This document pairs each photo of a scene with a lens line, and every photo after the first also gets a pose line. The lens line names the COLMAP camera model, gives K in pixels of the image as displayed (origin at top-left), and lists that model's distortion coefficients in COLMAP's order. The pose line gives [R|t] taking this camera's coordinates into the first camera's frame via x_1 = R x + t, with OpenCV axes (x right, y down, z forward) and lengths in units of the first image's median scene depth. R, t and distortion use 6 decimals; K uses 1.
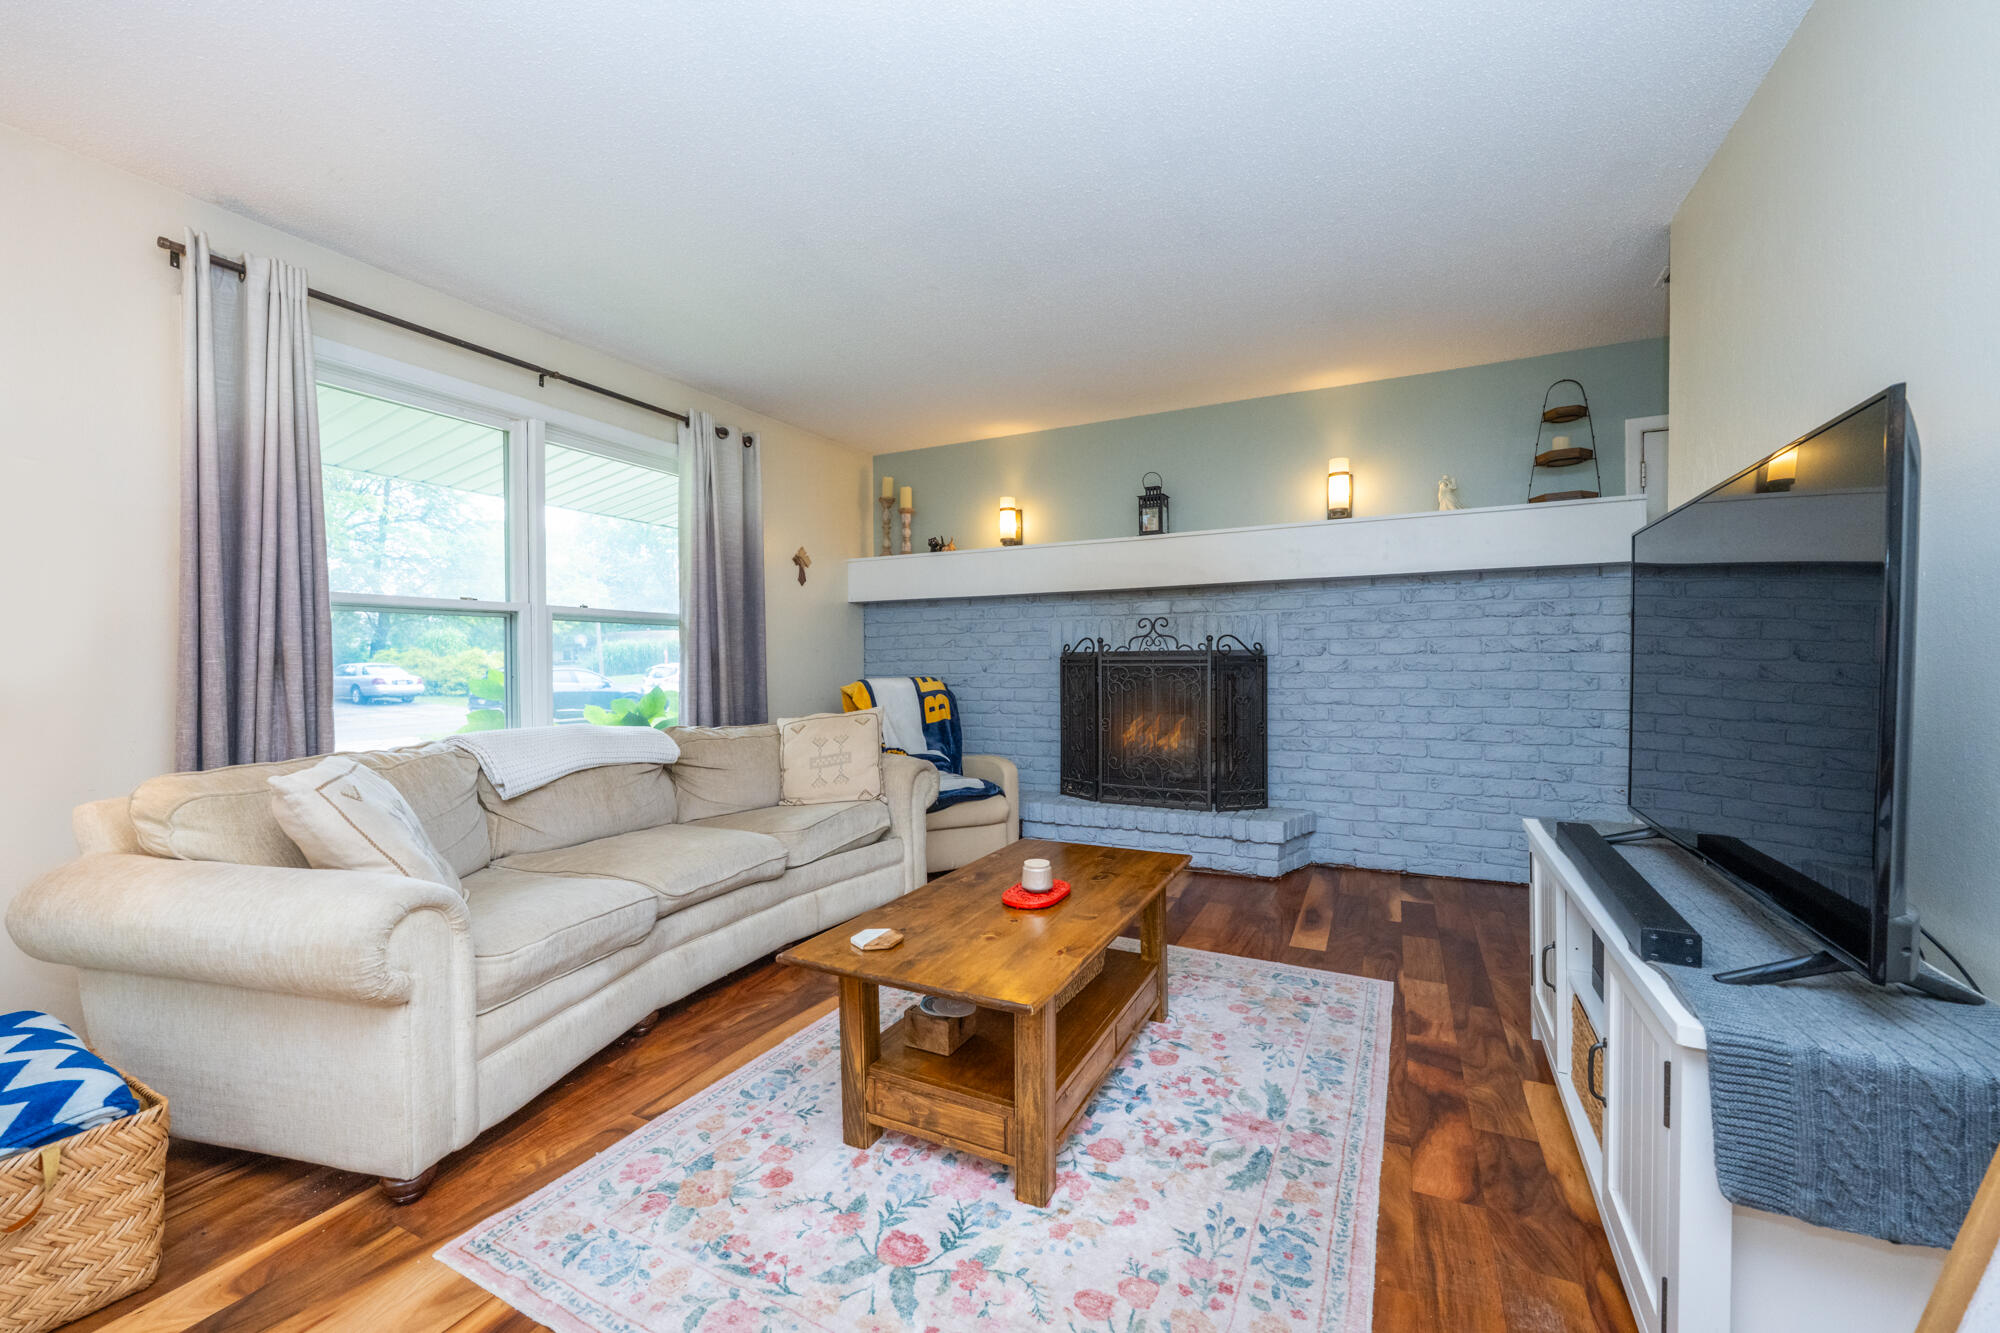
lens RADIAL K [[792.9, 0, 1003.5], [0, 792.9, 659.8], [0, 0, 1]] dist [0.007006, 0.000692]
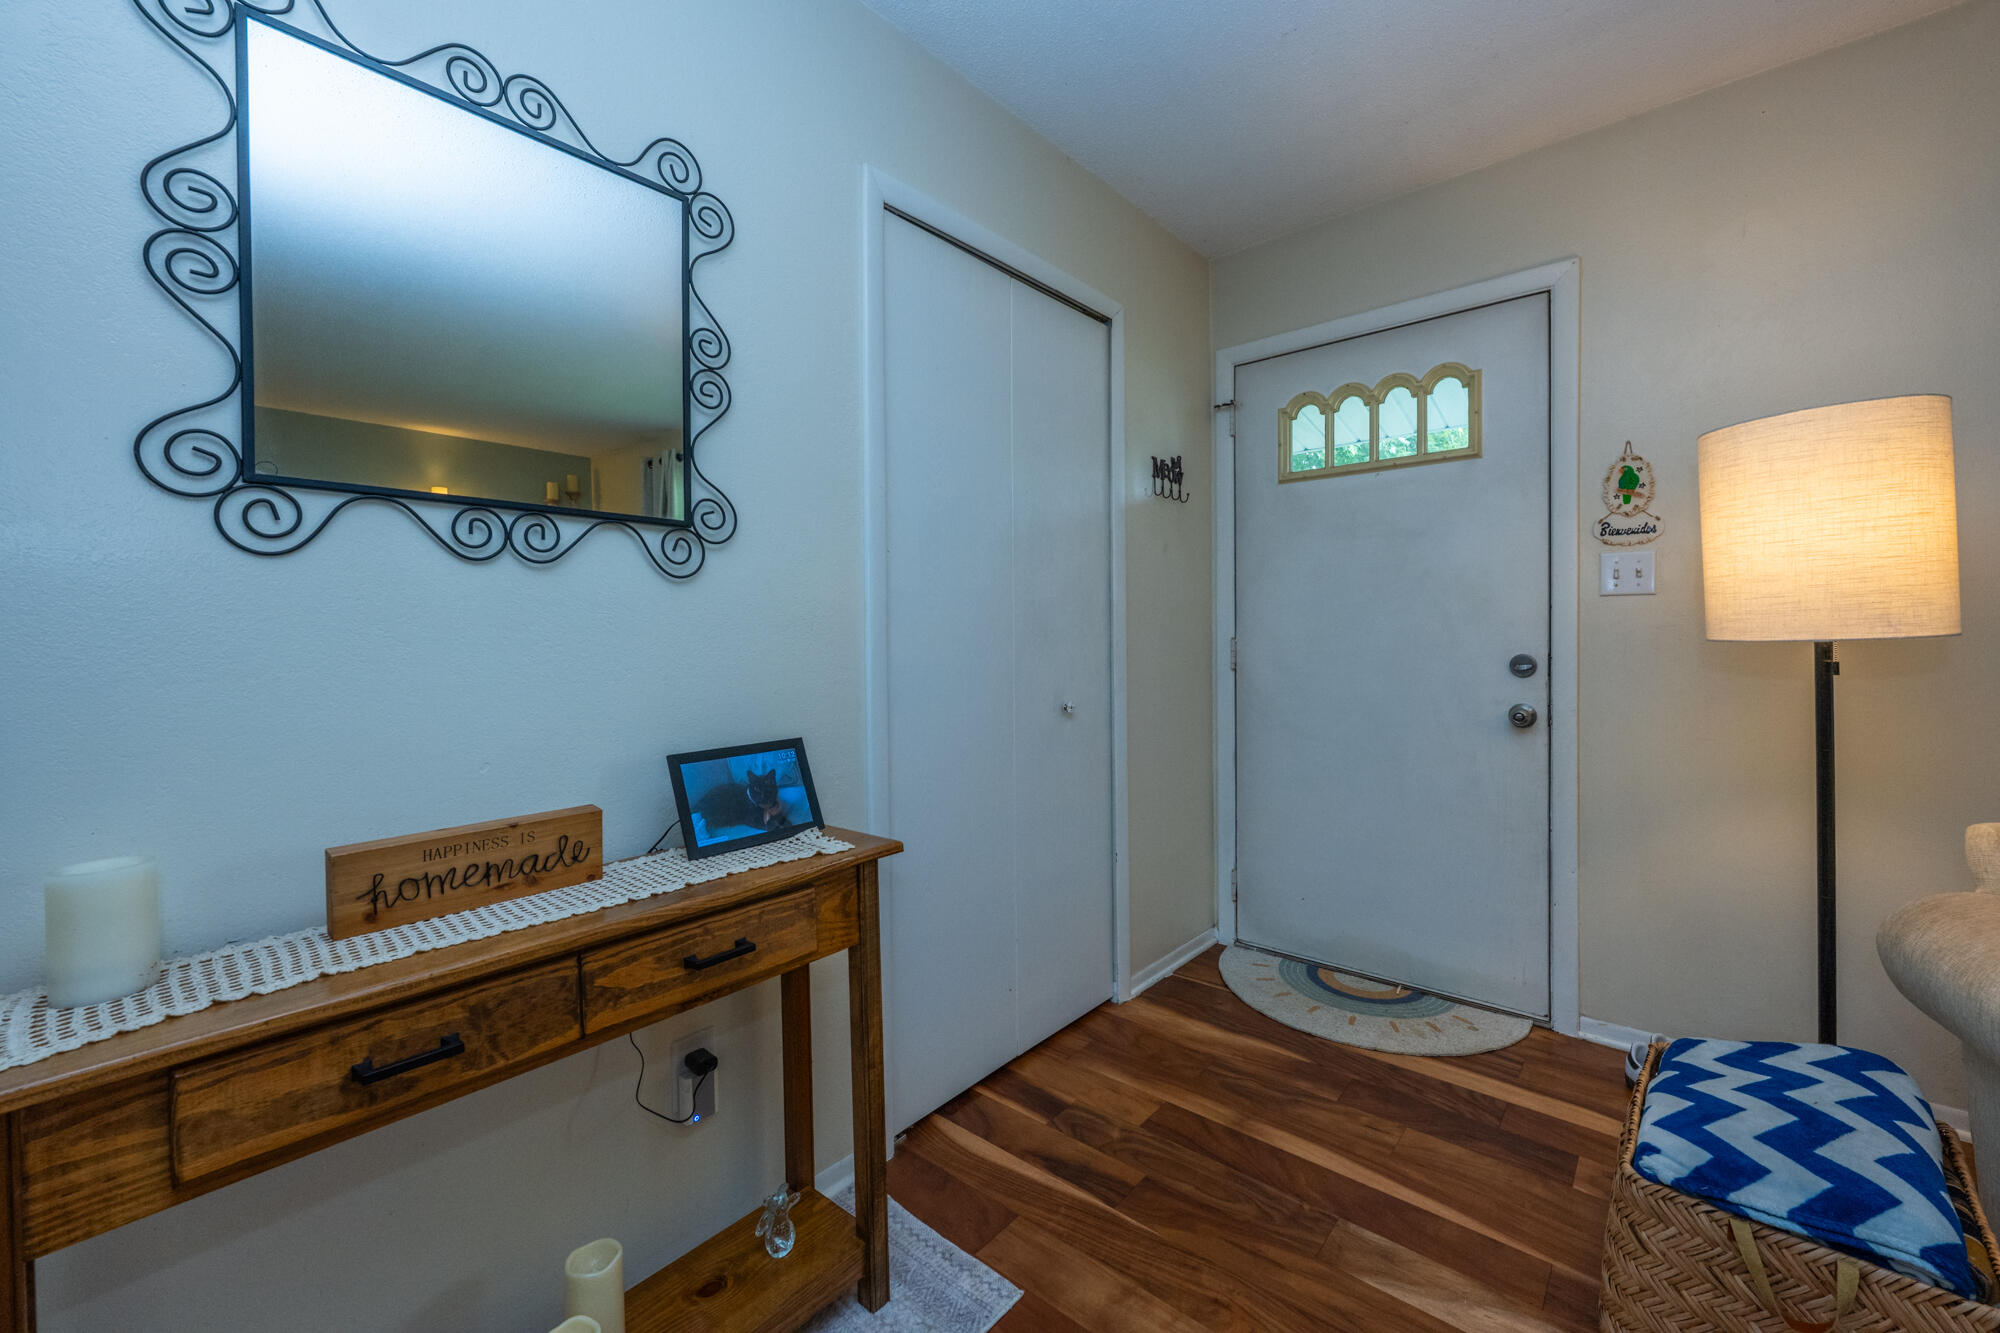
lens RADIAL K [[792.9, 0, 996.3], [0, 792.9, 648.2], [0, 0, 1]] dist [0.007006, 0.000692]
pose [[-0.251715, 0.033120, -0.967234, -0.163942], [0.009288, 0.999451, 0.031806, -0.031533], [0.967757, -0.000978, -0.251885, 0.291387]]
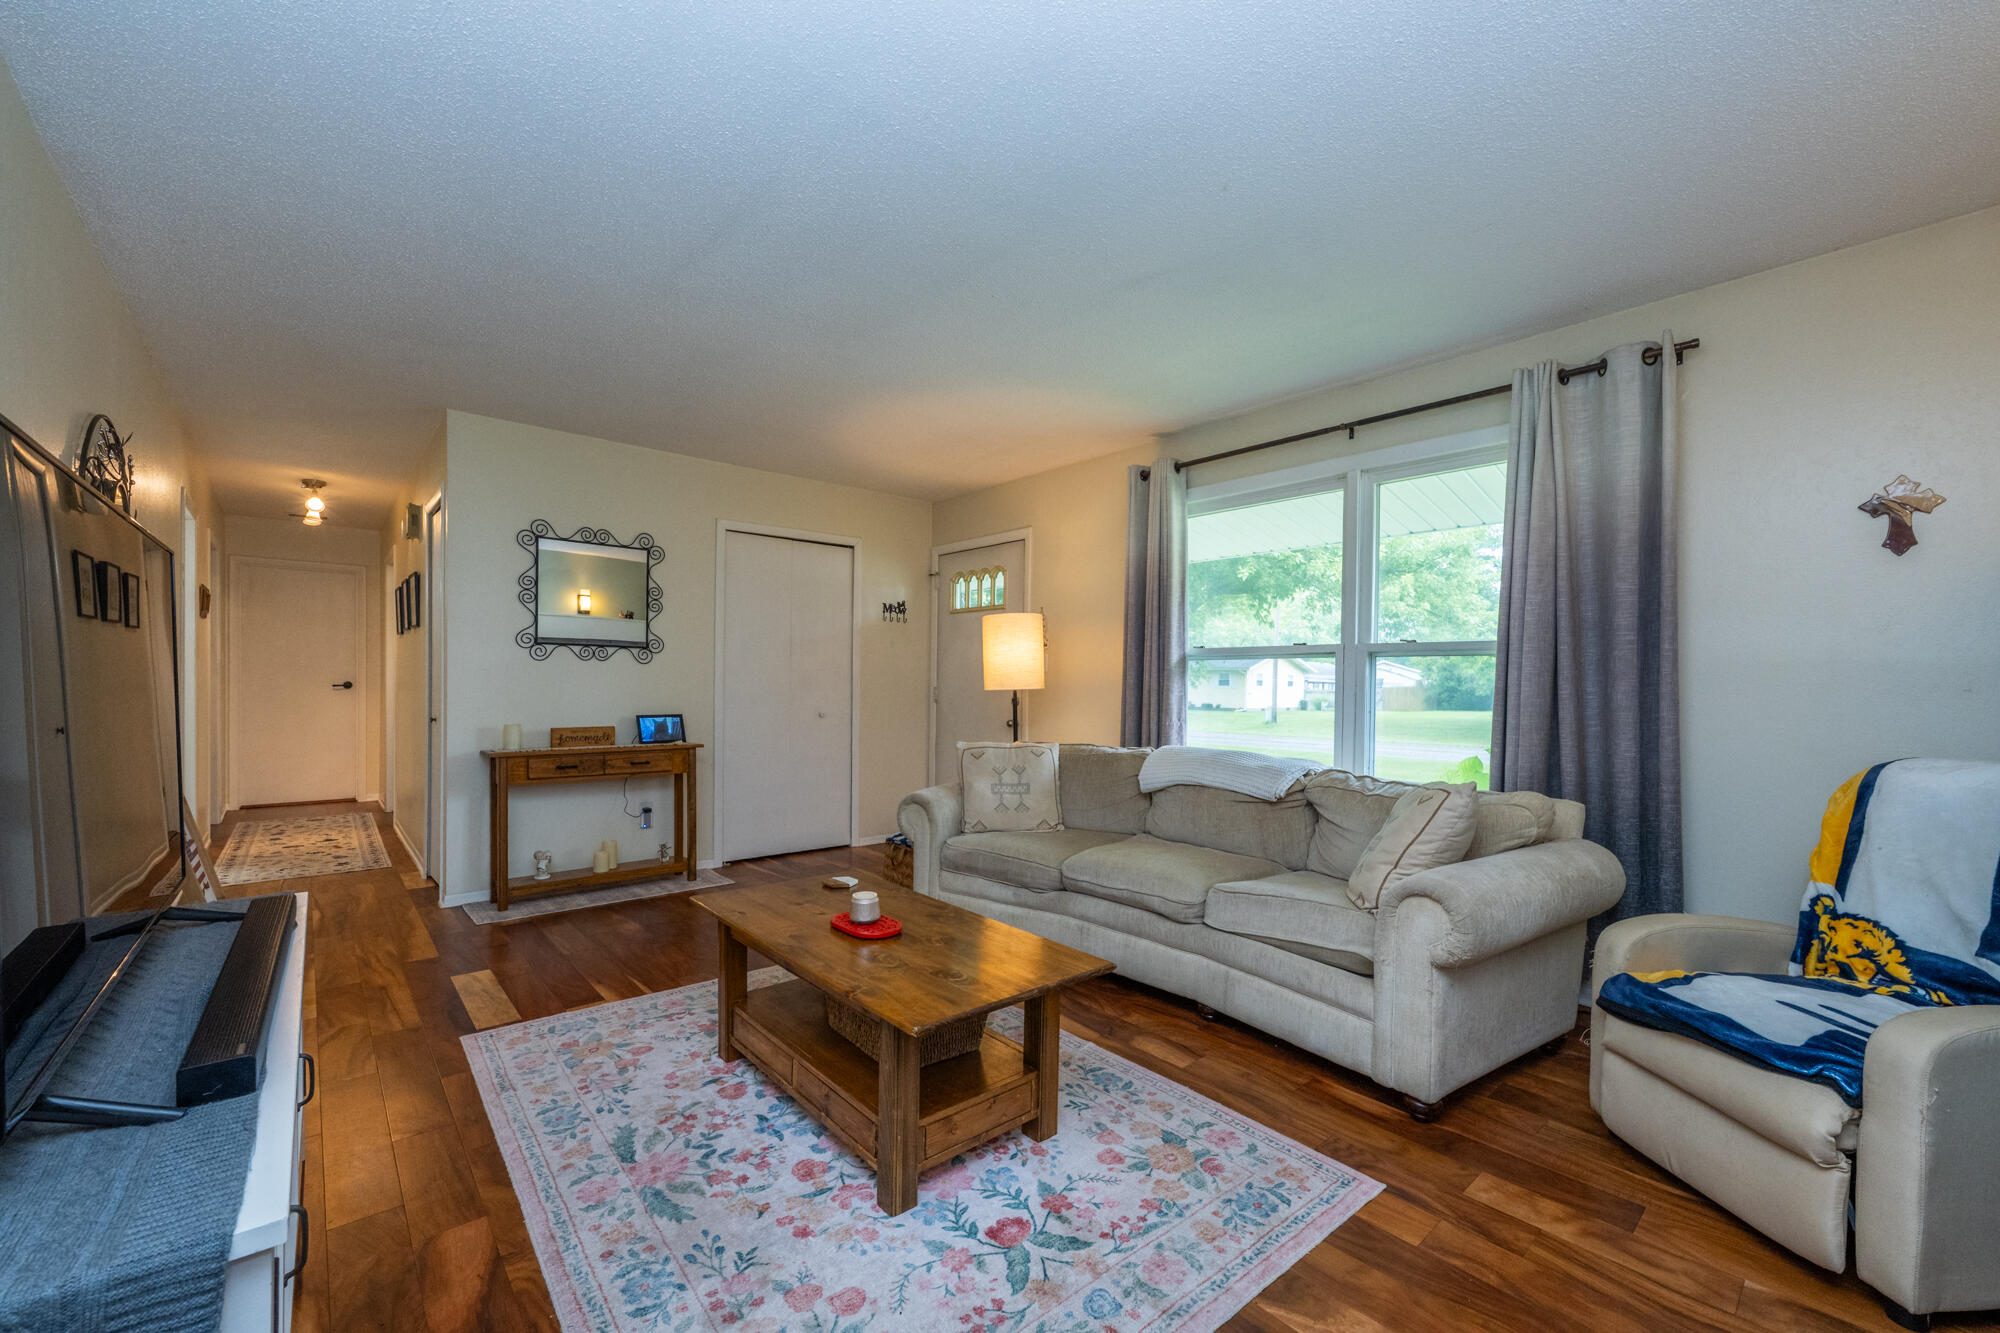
lens RADIAL K [[792.9, 0, 1004.2], [0, 792.9, 697.0], [0, 0, 1]] dist [0.007006, 0.000692]
pose [[-0.378587, 0.022499, -0.925292, 1.143383], [-0.007439, 0.999598, 0.027350, -0.048605], [0.925536, 0.017238, -0.378267, 1.901805]]
